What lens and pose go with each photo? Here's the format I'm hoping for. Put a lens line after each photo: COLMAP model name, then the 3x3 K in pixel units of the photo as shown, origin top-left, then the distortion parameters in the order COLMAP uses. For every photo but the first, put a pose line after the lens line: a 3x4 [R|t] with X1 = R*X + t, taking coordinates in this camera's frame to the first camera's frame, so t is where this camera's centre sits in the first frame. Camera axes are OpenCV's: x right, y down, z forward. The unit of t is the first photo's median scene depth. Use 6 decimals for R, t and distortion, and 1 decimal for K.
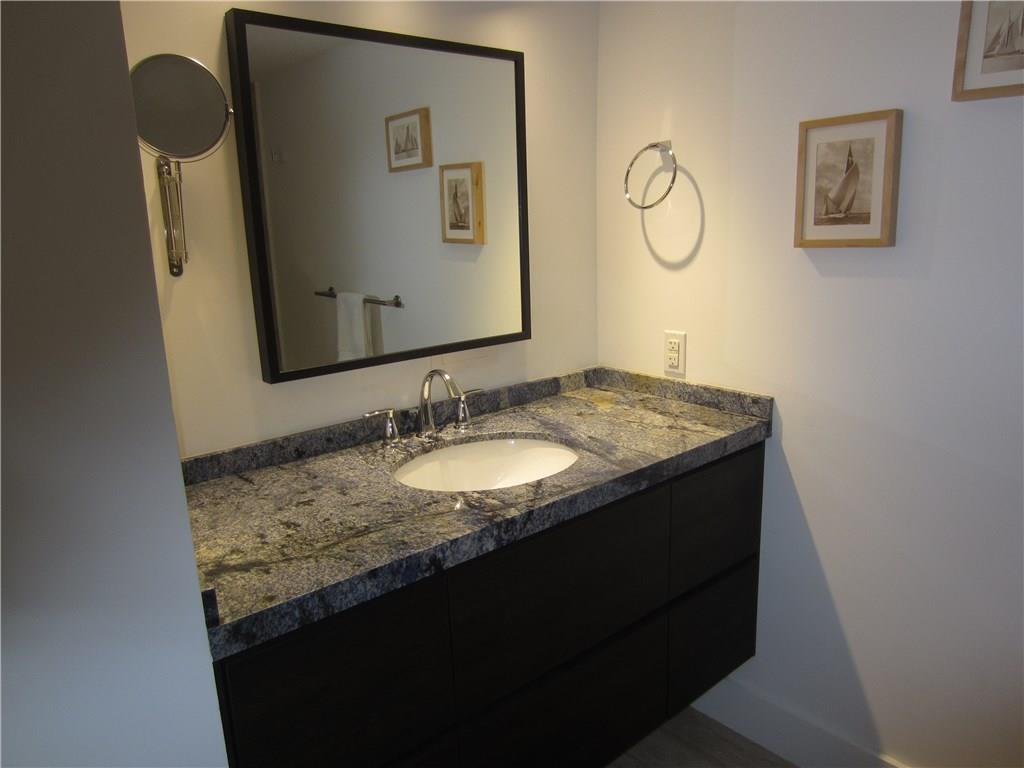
lens RADIAL K [[726.8, 0, 513.4], [0, 726.8, 387.0], [0, 0, 1]] dist [-0.029808, 0.011910]
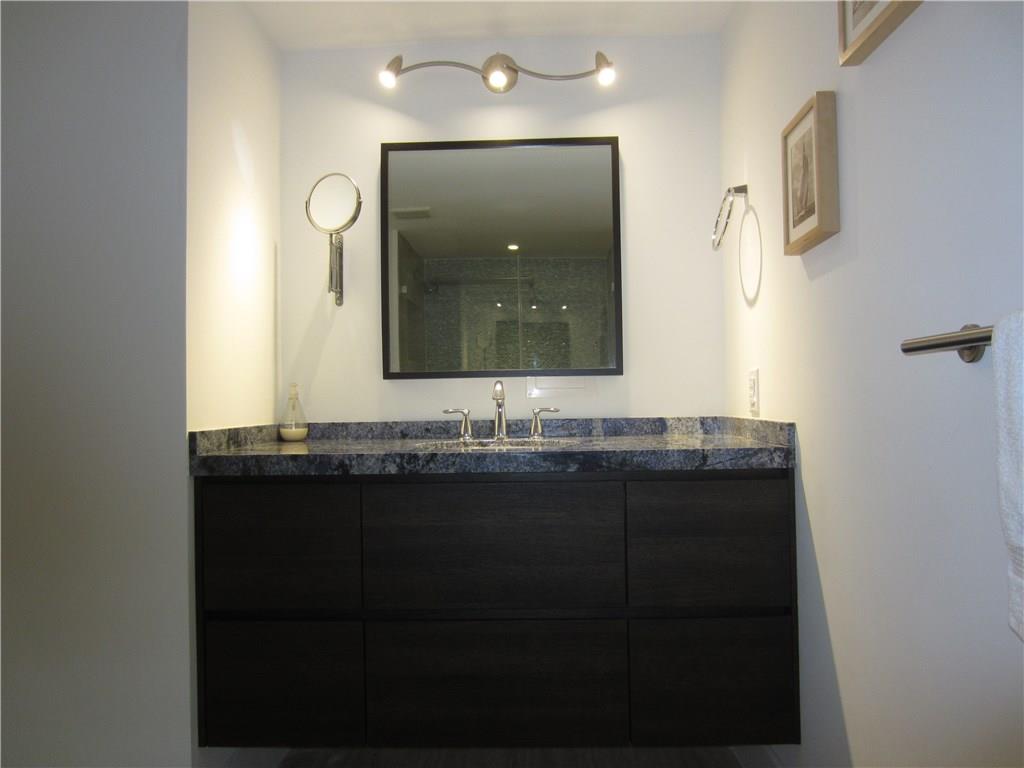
lens RADIAL K [[726.8, 0, 513.4], [0, 726.8, 387.0], [0, 0, 1]] dist [-0.029808, 0.011910]
pose [[0.738171, 0.006798, -0.674579, 0.912923], [-0.159987, 0.973187, -0.165260, 0.227639], [0.655368, 0.229914, 0.719466, 0.136885]]
